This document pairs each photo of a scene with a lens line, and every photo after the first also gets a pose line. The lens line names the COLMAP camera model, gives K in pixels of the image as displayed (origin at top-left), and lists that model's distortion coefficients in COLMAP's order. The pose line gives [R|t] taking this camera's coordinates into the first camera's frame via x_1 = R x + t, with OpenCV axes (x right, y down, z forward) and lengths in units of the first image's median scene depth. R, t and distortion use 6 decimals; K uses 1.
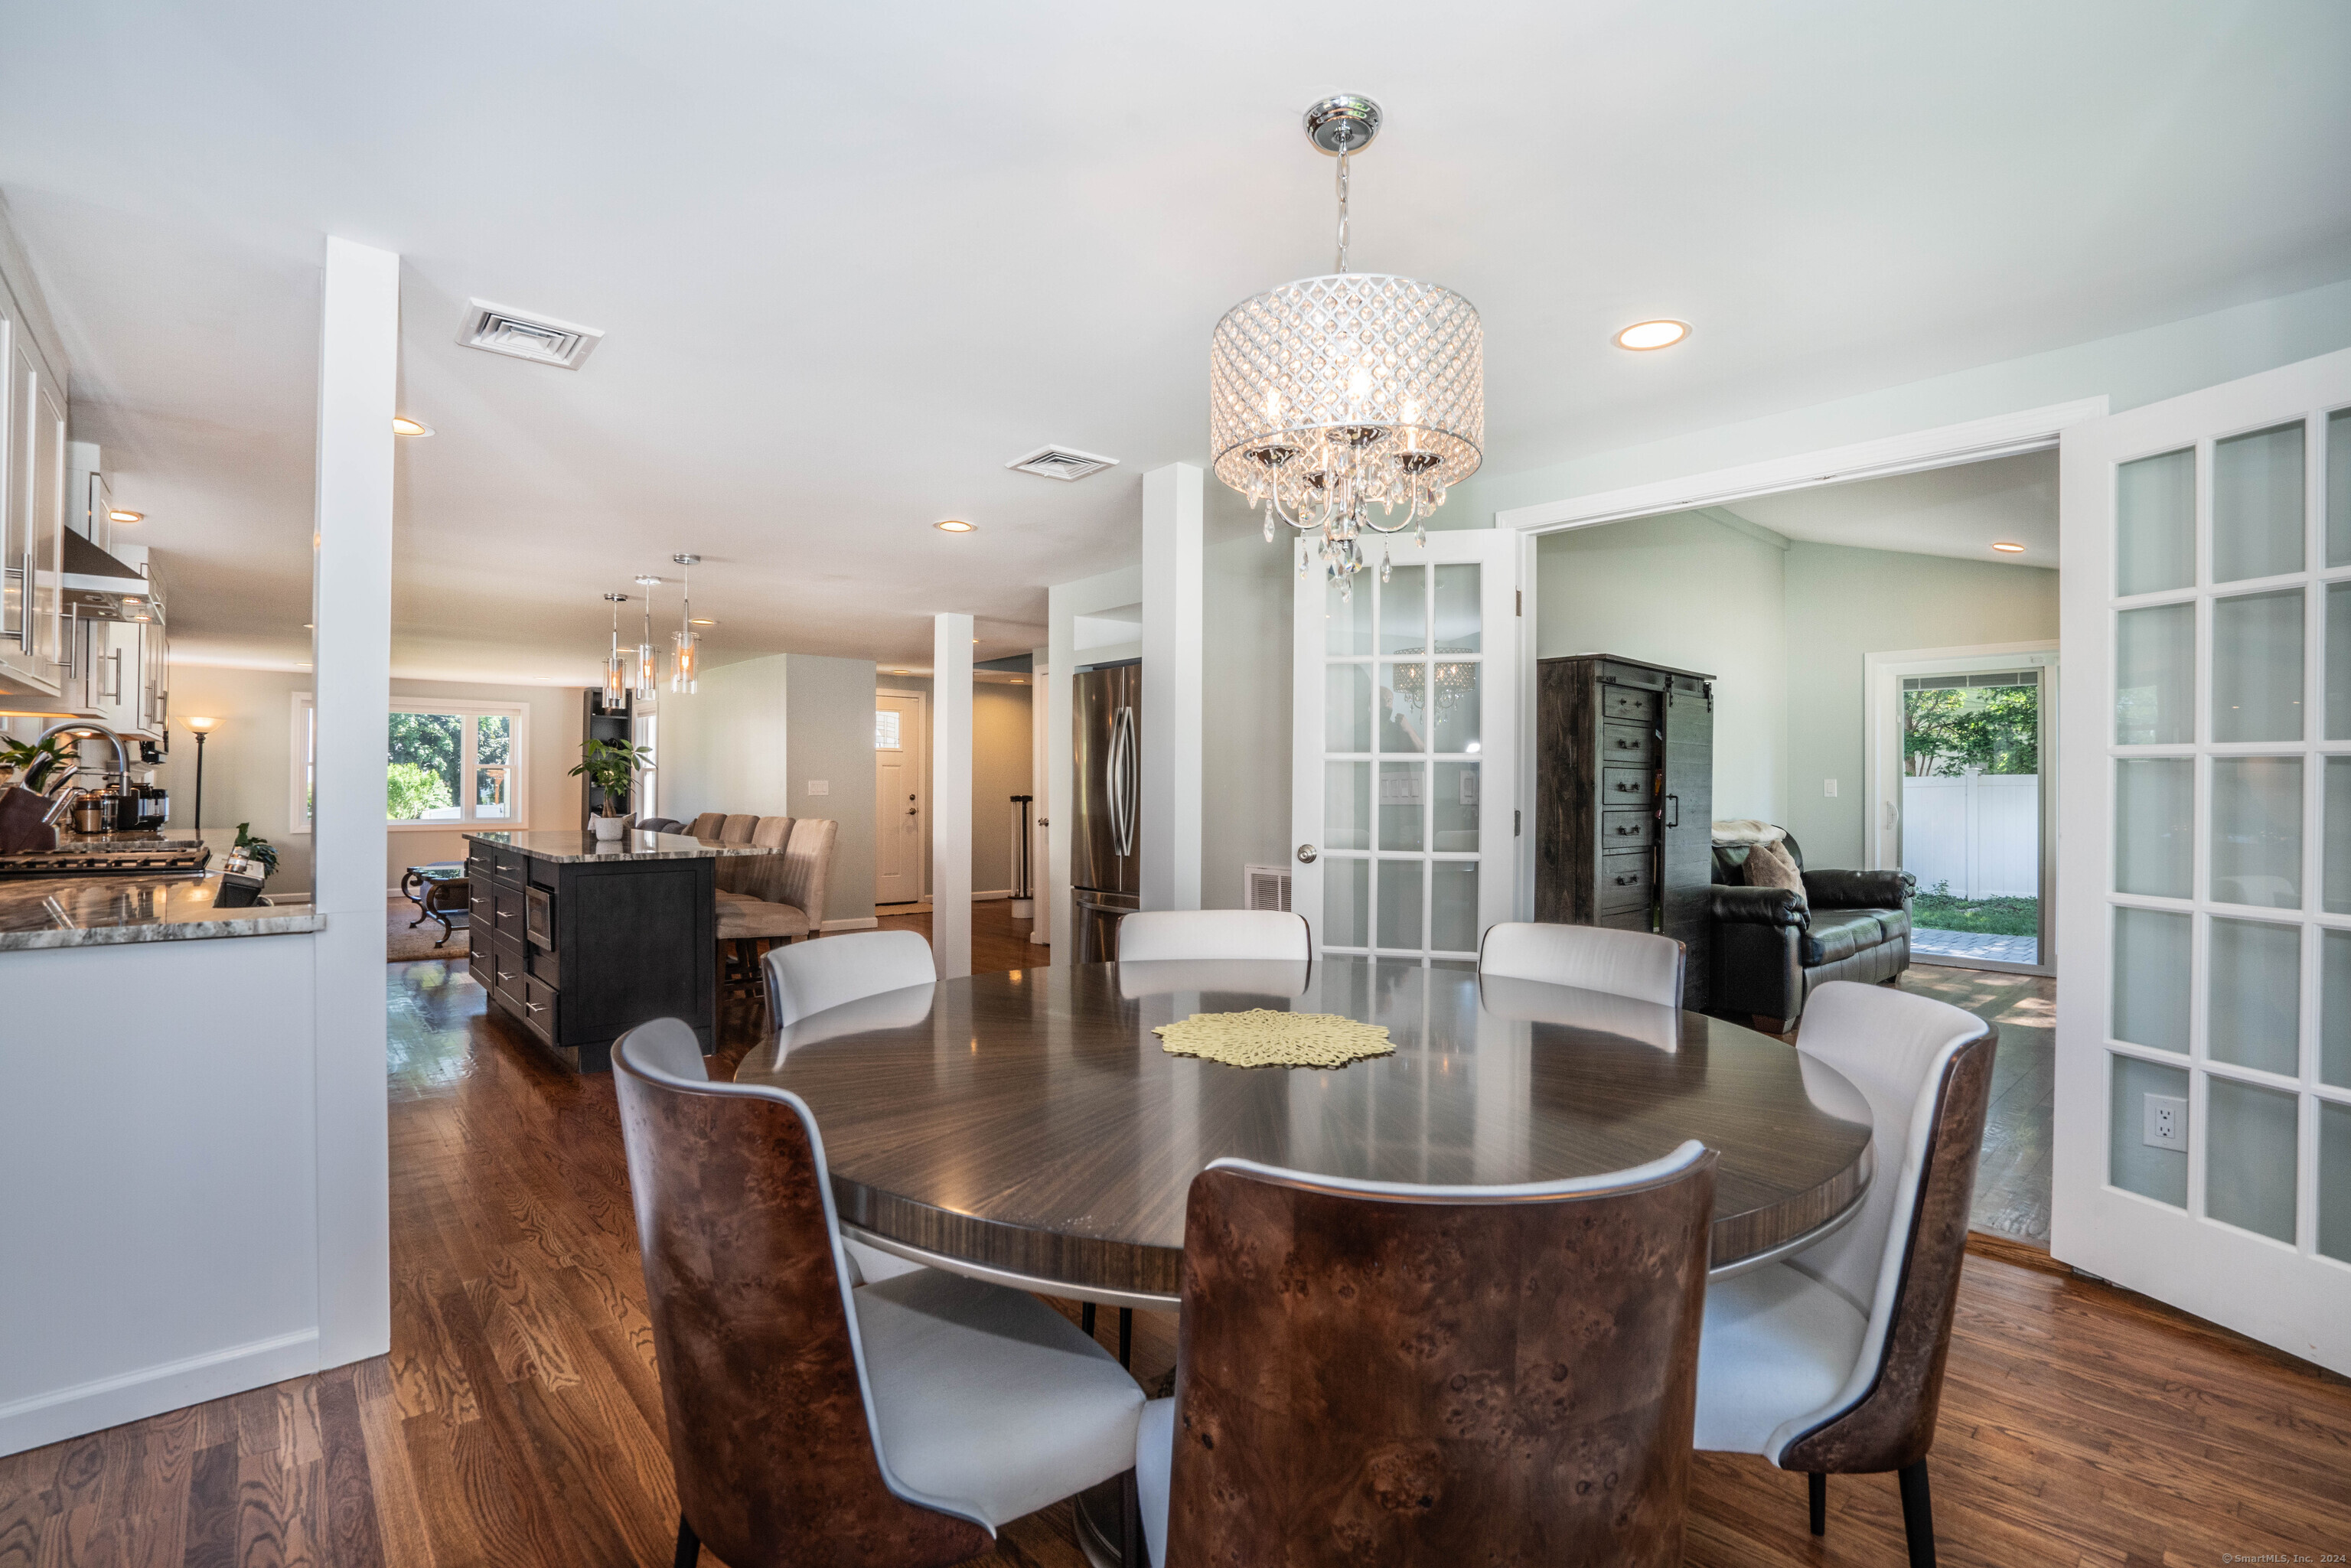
lens RADIAL K [[1044.2, 0, 1171.2], [0, 1044.2, 788.7], [0, 0, 1]] dist [-0.035571, 0.000935]
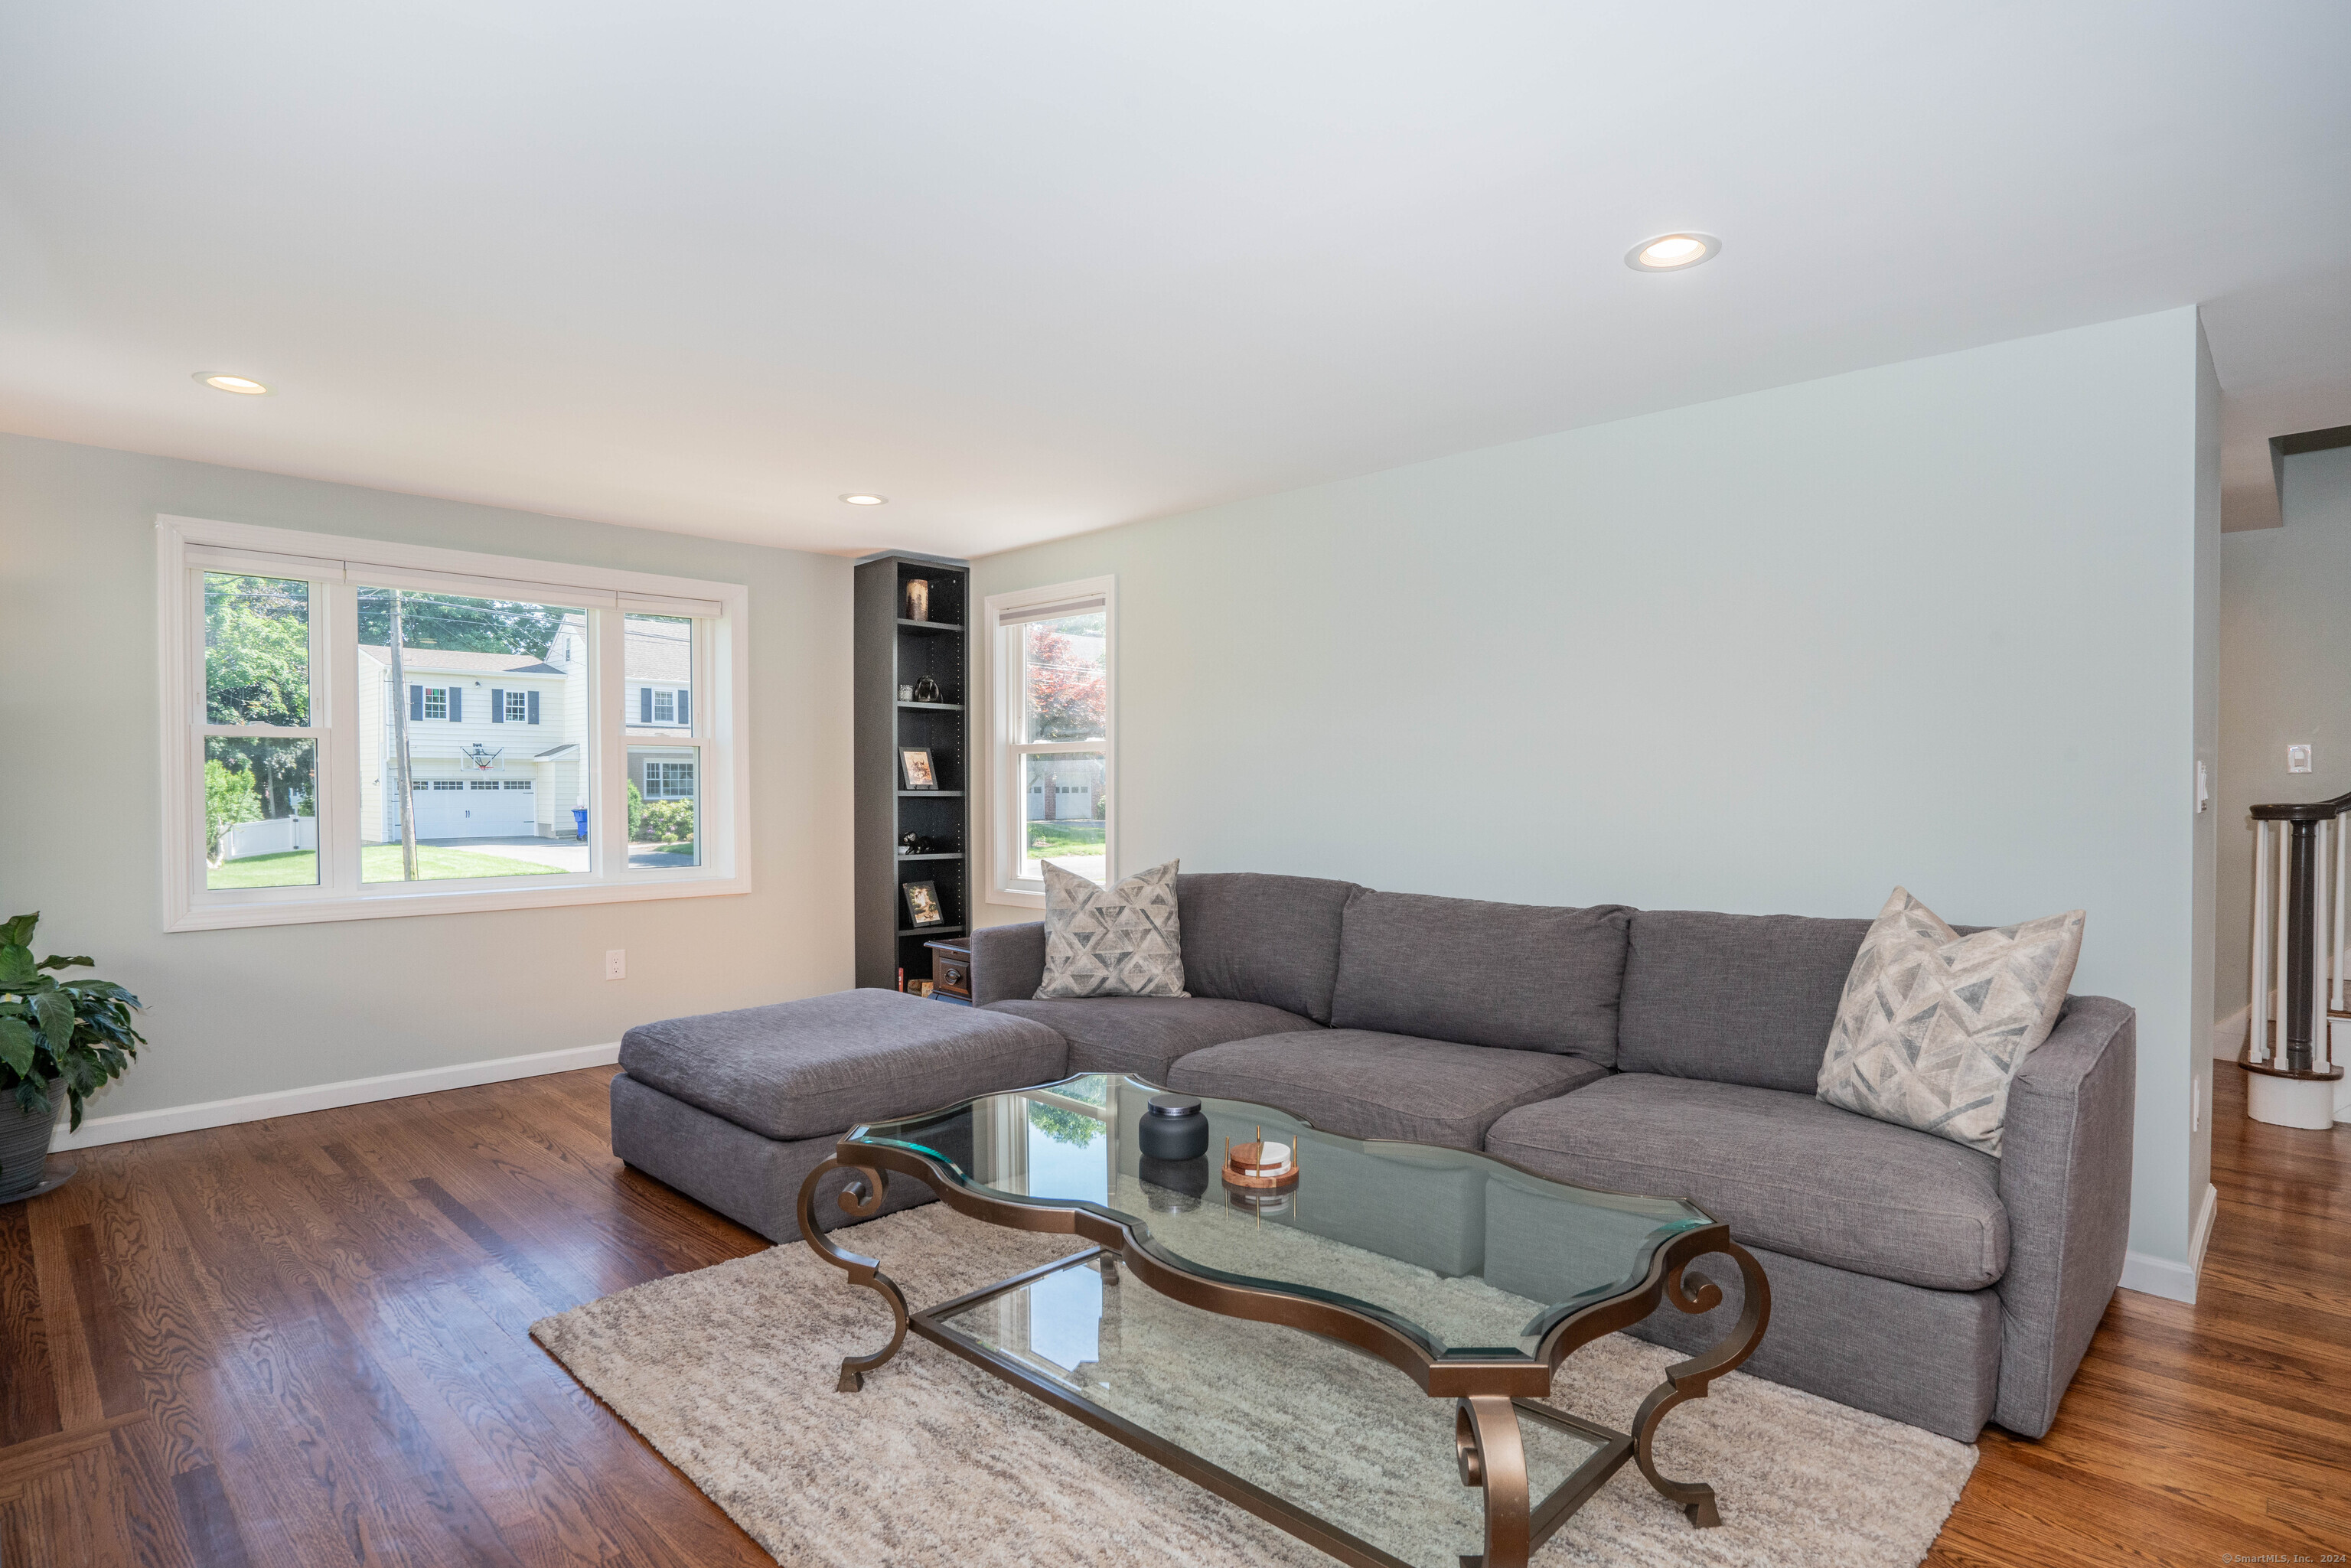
lens RADIAL K [[1196.9, 0, 1169.0], [0, 1196.9, 826.0], [0, 0, 1]] dist [-0.028275, 0.006448]
pose [[0.998032, -0.010398, 0.061840, -0.686188], [0.008364, 0.999418, 0.033070, -0.003118], [-0.062148, -0.032488, 0.997538, 0.727781]]
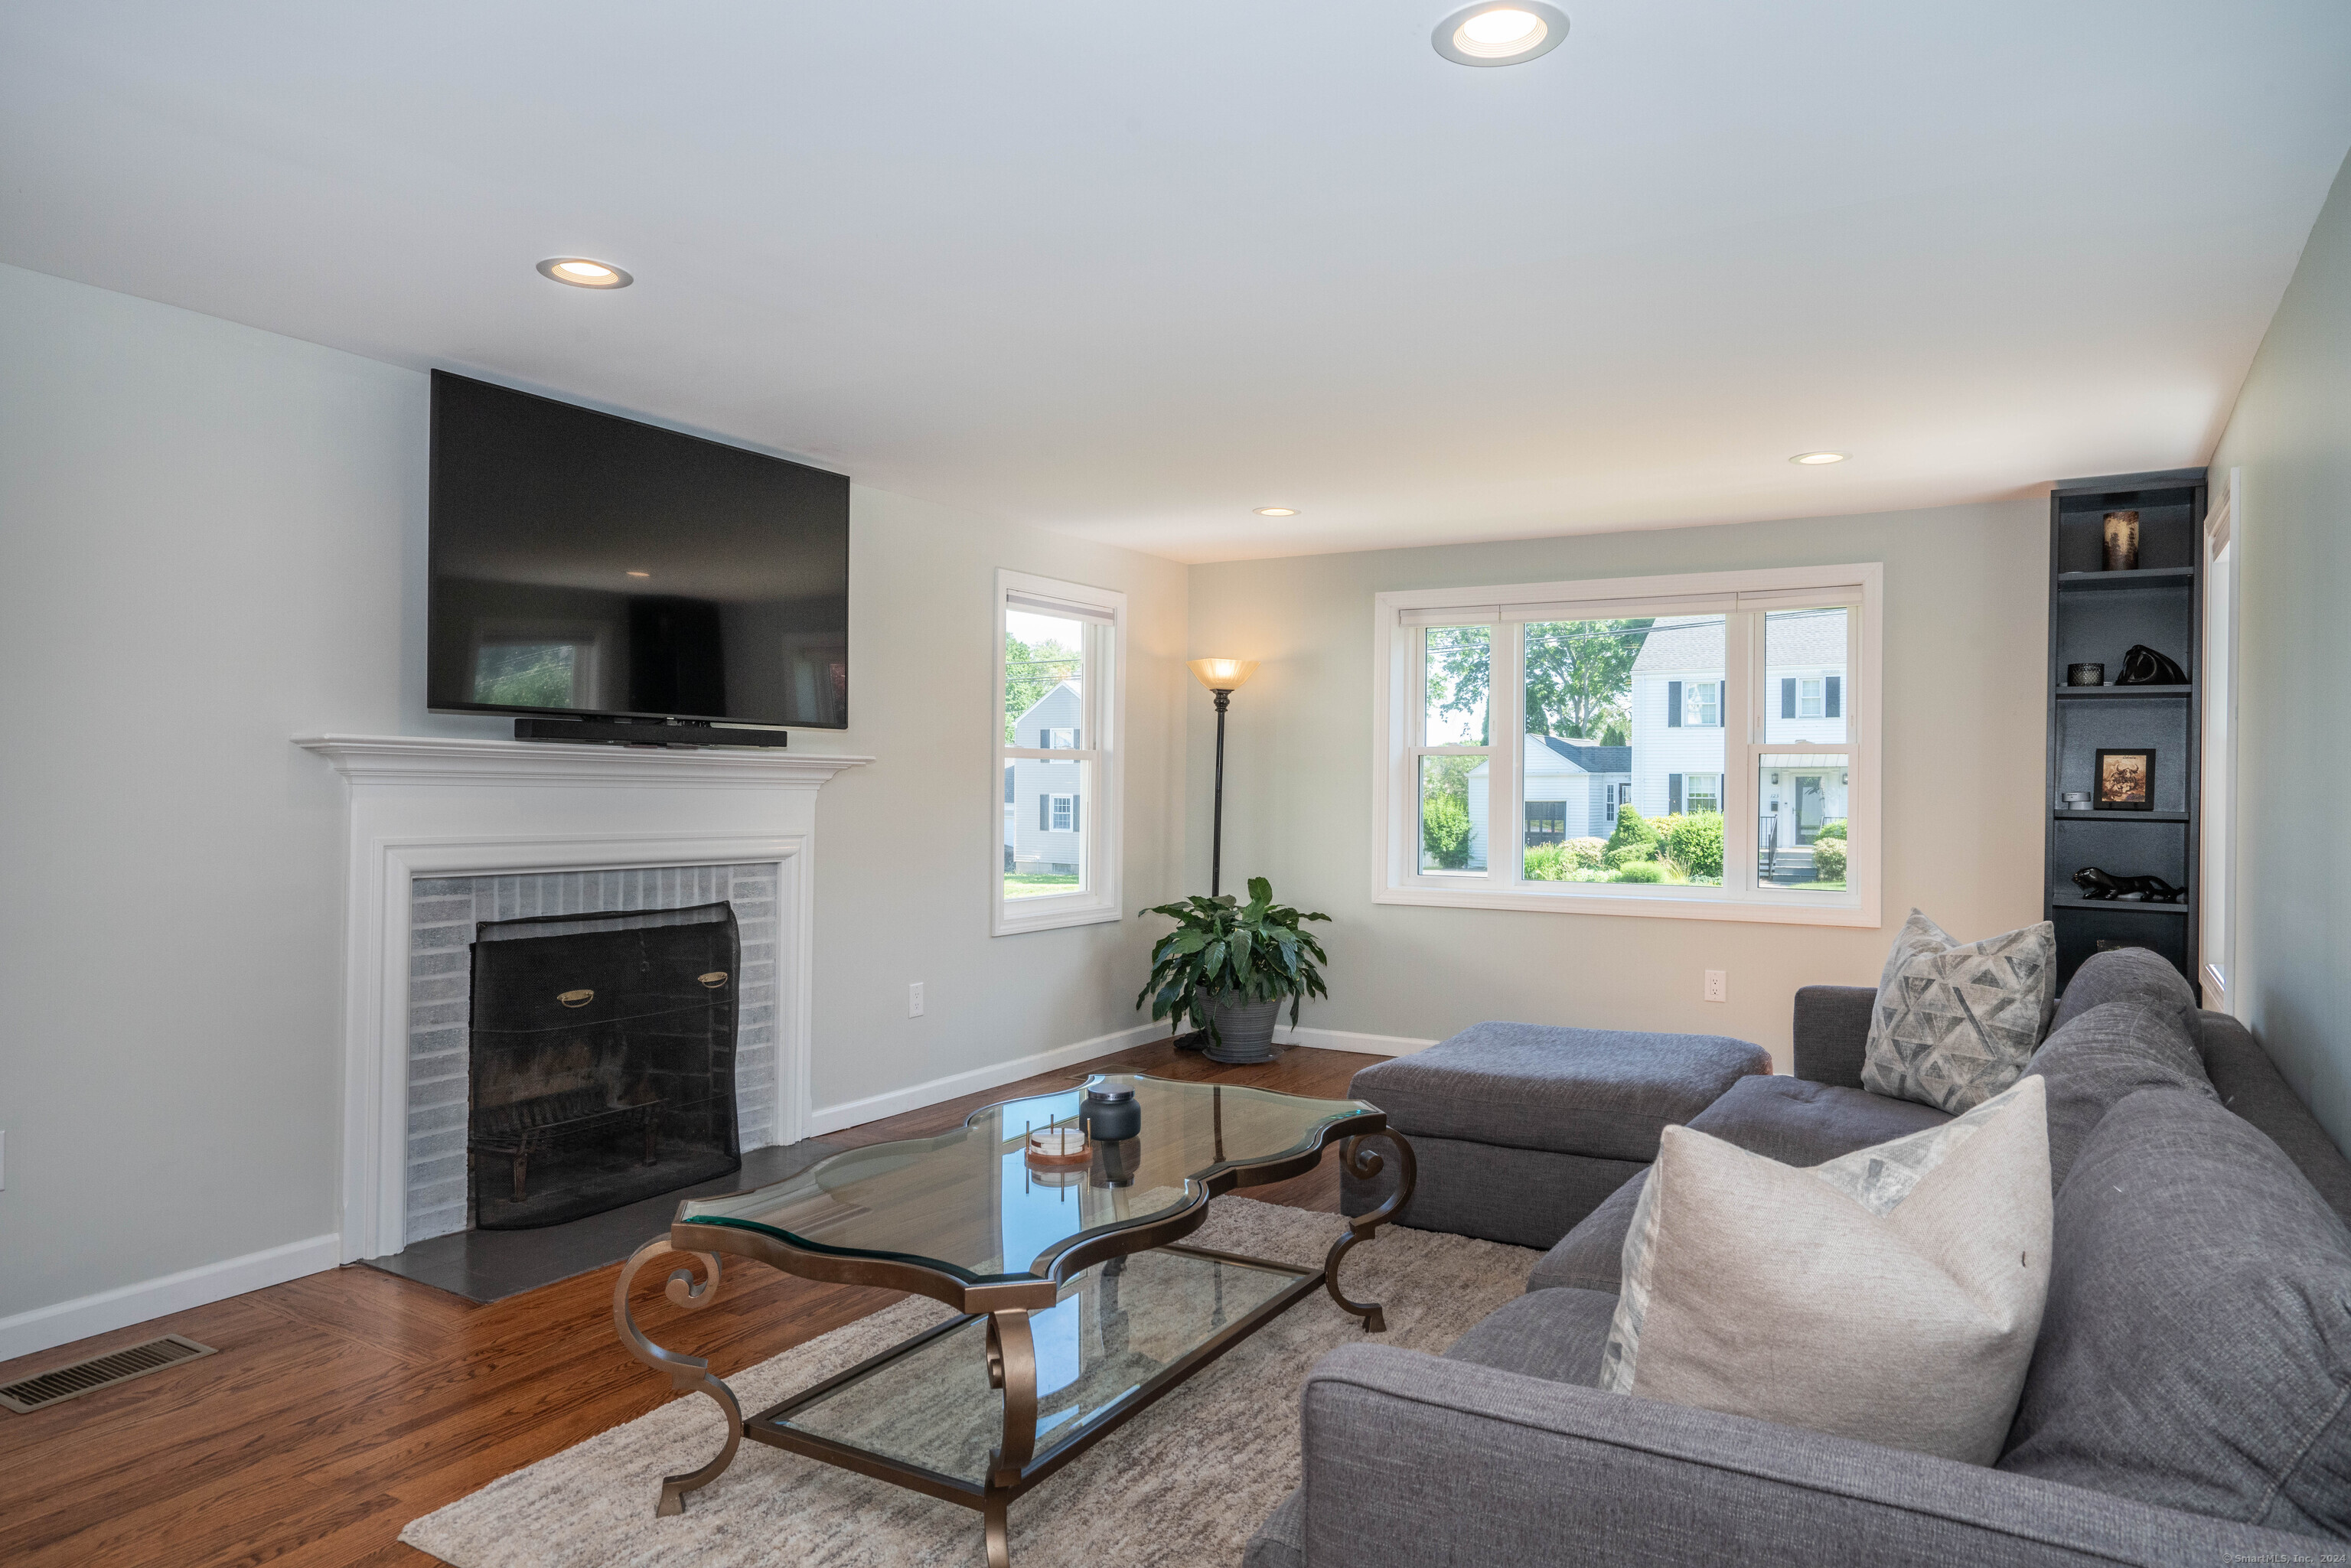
lens RADIAL K [[1481.9, 0, 1193.7], [0, 1481.9, 789.2], [0, 0, 1]] dist [-0.004112, -0.000301]
pose [[0.305991, 0.000846, -0.952034, -0.318730], [-0.006974, 0.999975, -0.001353, -0.007115], [0.952009, 0.007053, 0.305989, 0.890675]]
